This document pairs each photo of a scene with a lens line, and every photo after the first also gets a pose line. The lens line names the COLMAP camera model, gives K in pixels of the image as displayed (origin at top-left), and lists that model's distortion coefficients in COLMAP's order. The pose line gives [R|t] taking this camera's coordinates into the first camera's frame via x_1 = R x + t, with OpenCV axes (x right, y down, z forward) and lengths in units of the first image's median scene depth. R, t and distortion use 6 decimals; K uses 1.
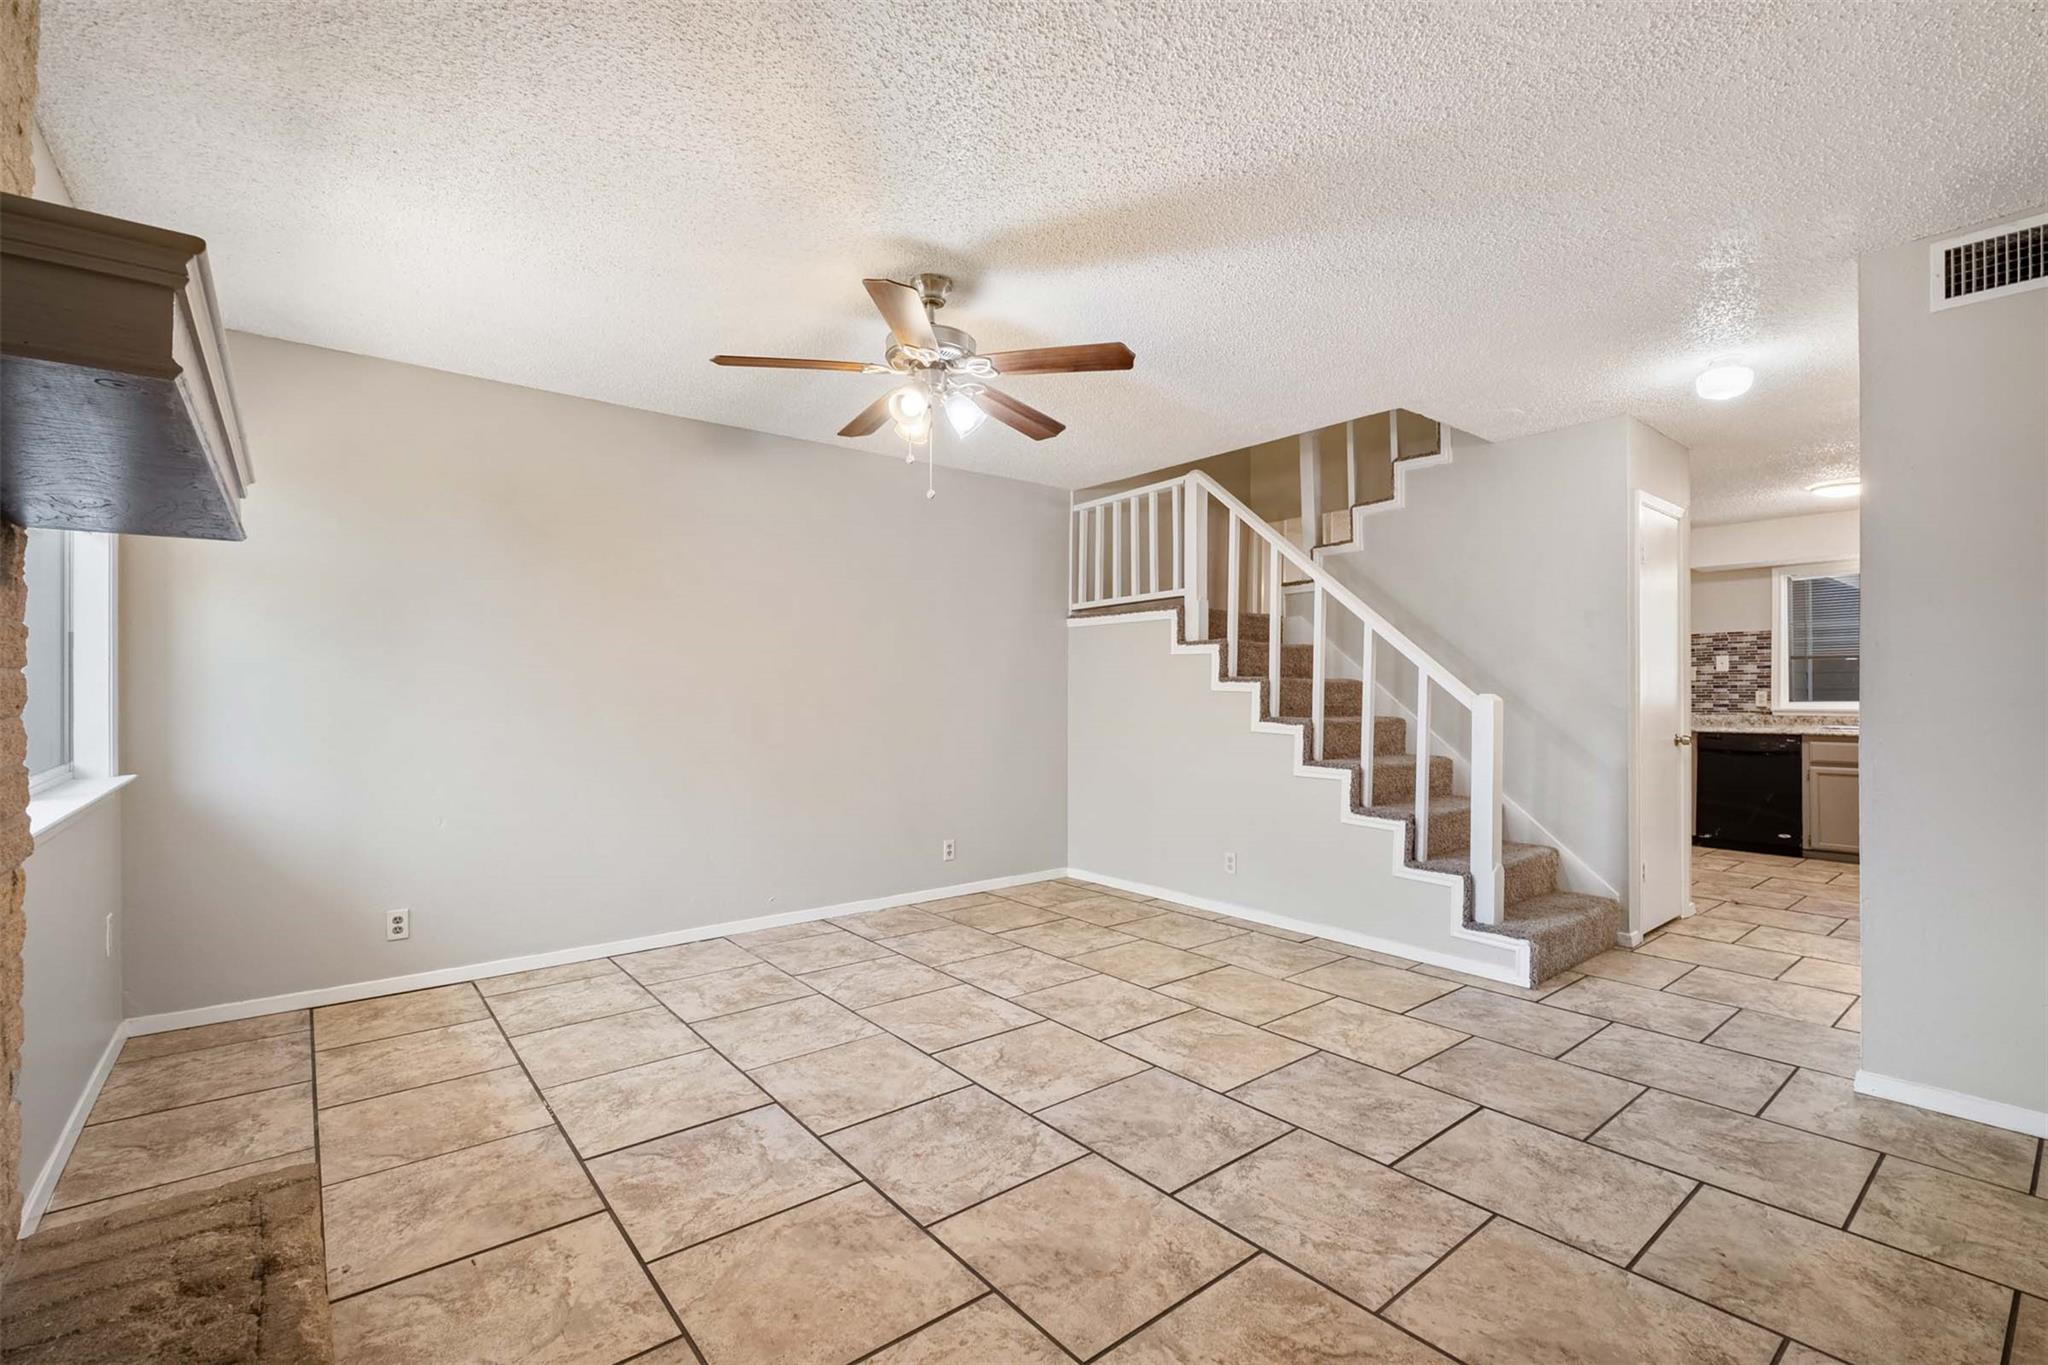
lens RADIAL K [[900.1, 0, 1024.0], [0, 900.1, 682.5], [0, 0, 1]] dist [0.016039, -0.012565]
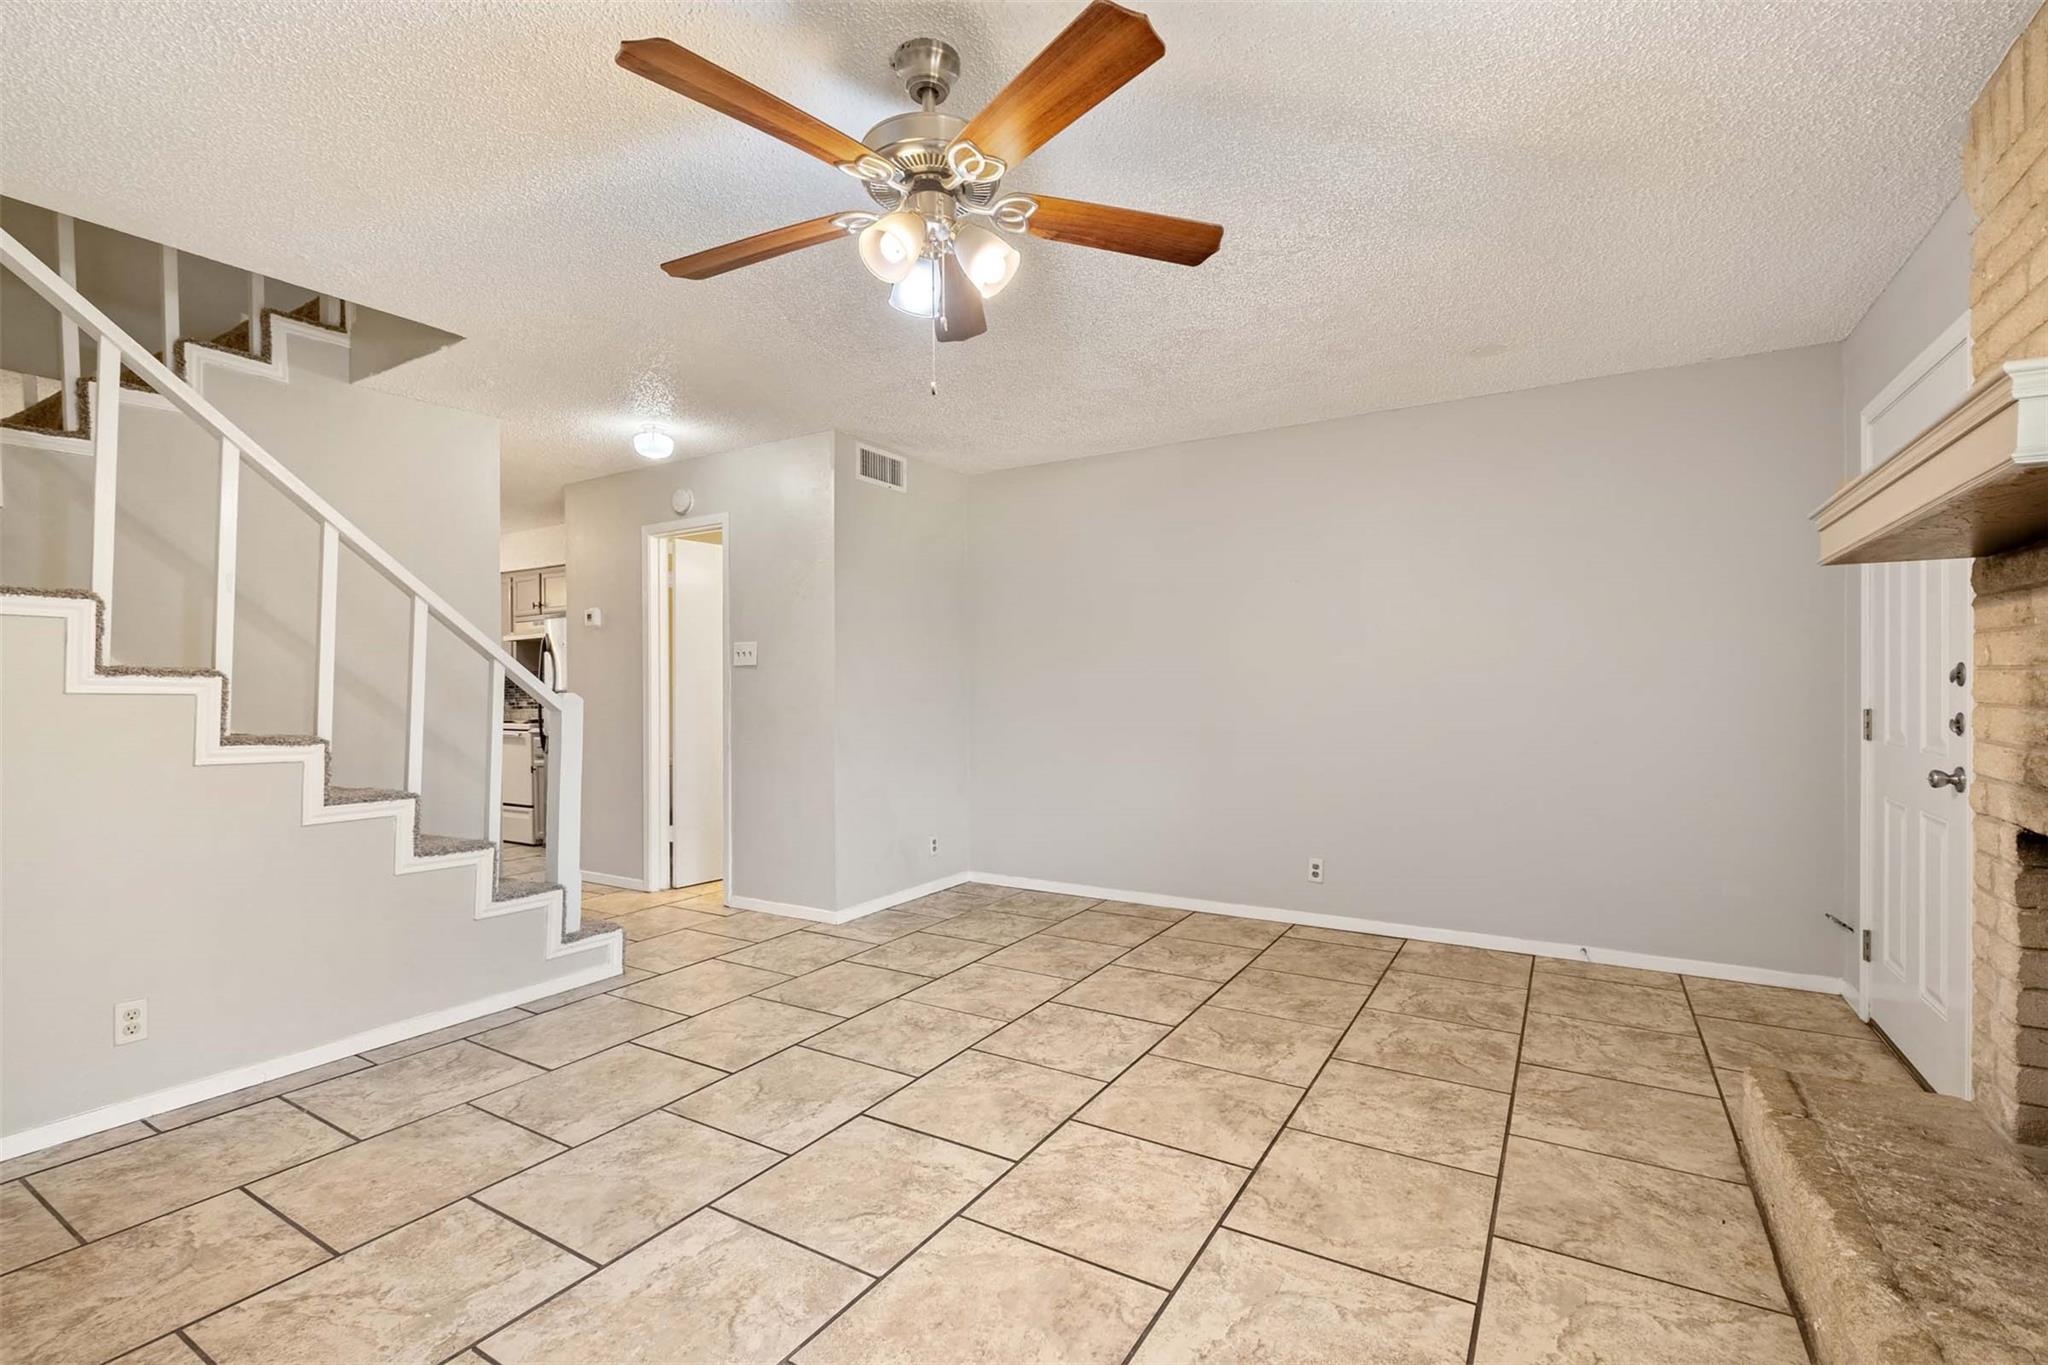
lens RADIAL K [[900.1, 0, 1024.0], [0, 900.1, 682.5], [0, 0, 1]] dist [0.016039, -0.012565]
pose [[-0.334771, 0.007469, 0.942270, -0.834813], [-0.002380, 0.999959, -0.008772, 0.007883], [-0.942297, -0.005179, -0.334739, 1.279115]]
